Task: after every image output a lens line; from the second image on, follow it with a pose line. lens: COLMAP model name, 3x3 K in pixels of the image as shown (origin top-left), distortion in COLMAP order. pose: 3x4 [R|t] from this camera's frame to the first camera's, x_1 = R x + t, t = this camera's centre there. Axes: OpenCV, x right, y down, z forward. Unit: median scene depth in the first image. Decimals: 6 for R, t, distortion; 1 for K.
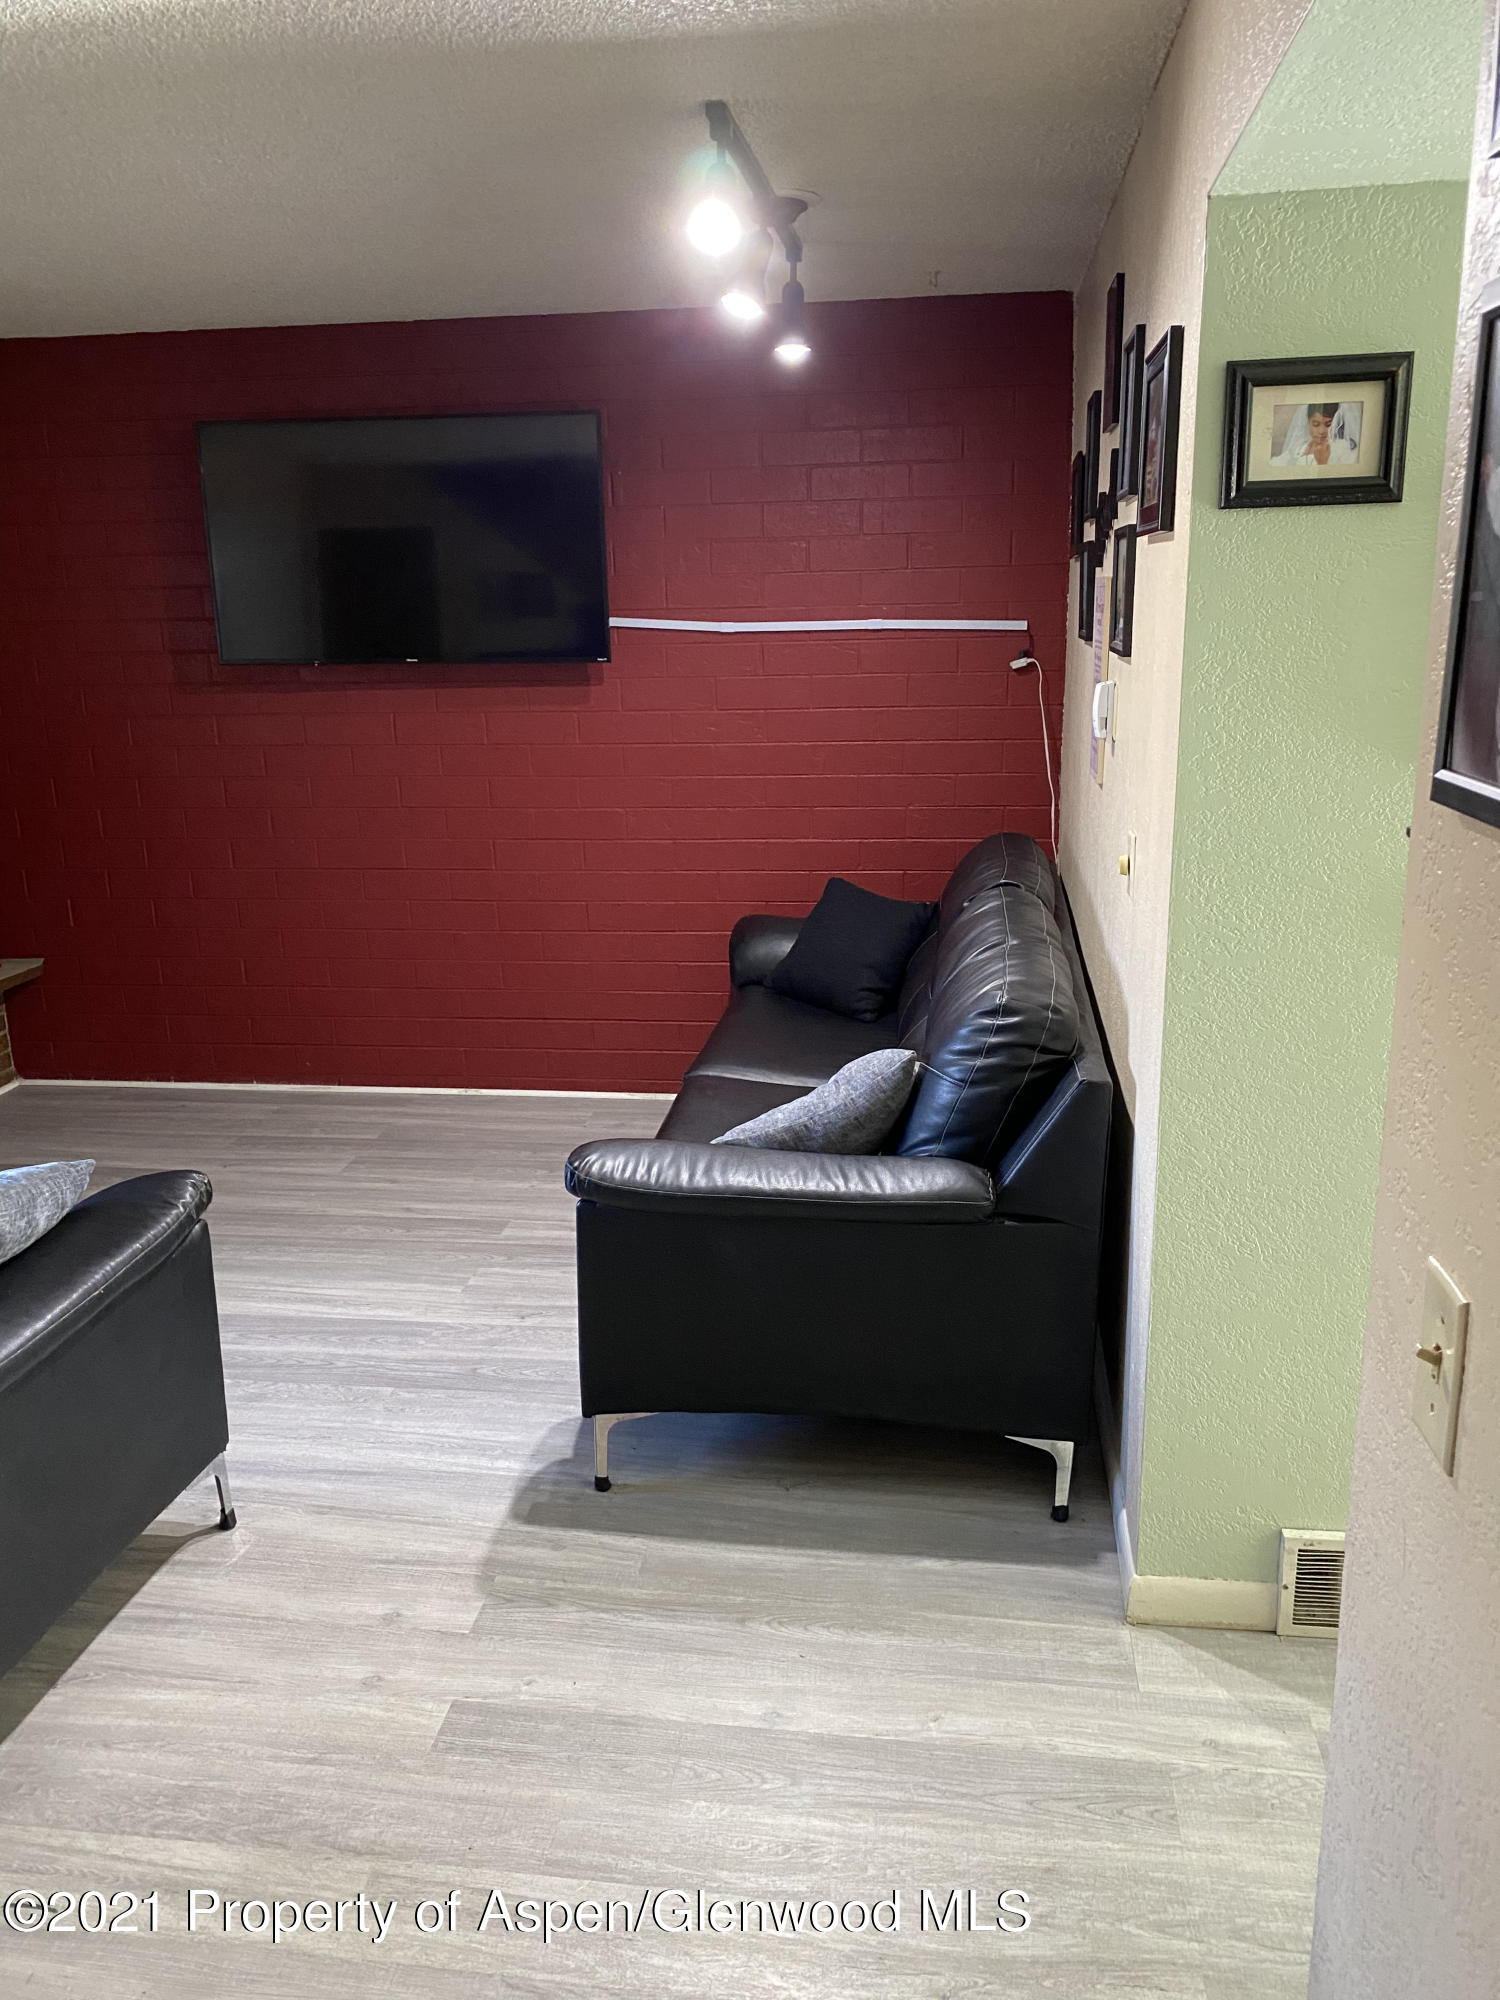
lens RADIAL K [[1511.8, 0, 754.3], [0, 1511.8, 1001.3], [0, 0, 1]] dist [0.013821, -0.021163]
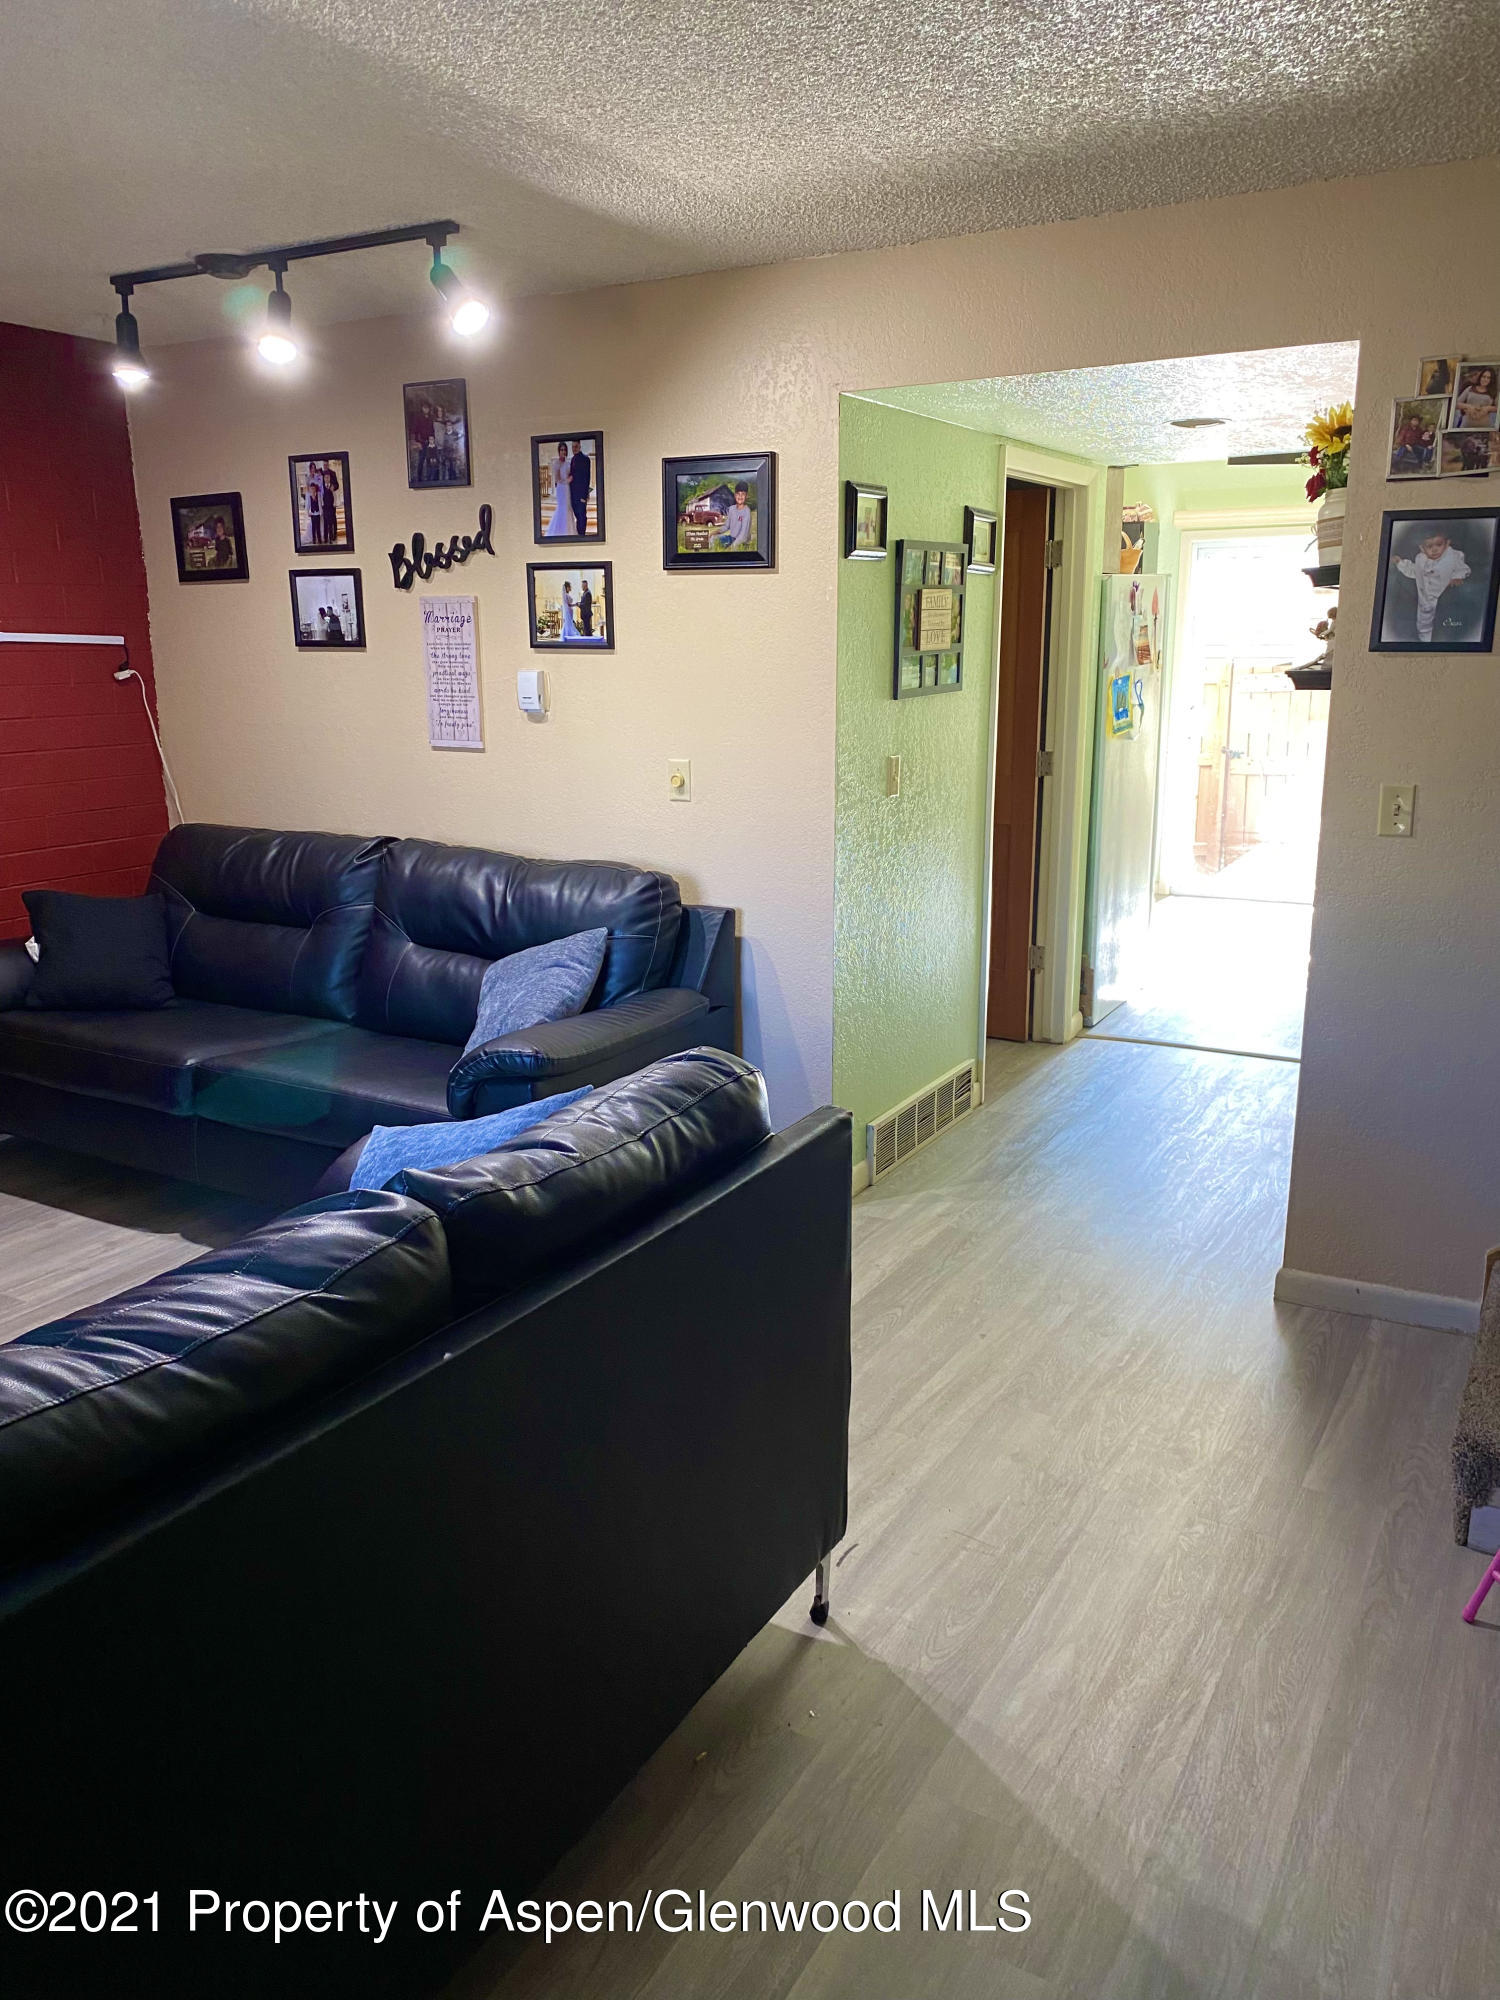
lens RADIAL K [[1511.8, 0, 738.5], [0, 1511.8, 984.7], [0, 0, 1]] dist [0.013821, -0.021163]
pose [[0.385827, -0.194594, 0.901815, -1.183997], [0.230245, 0.966881, 0.110127, -0.044147], [-0.893378, 0.165149, 0.417853, 0.319841]]
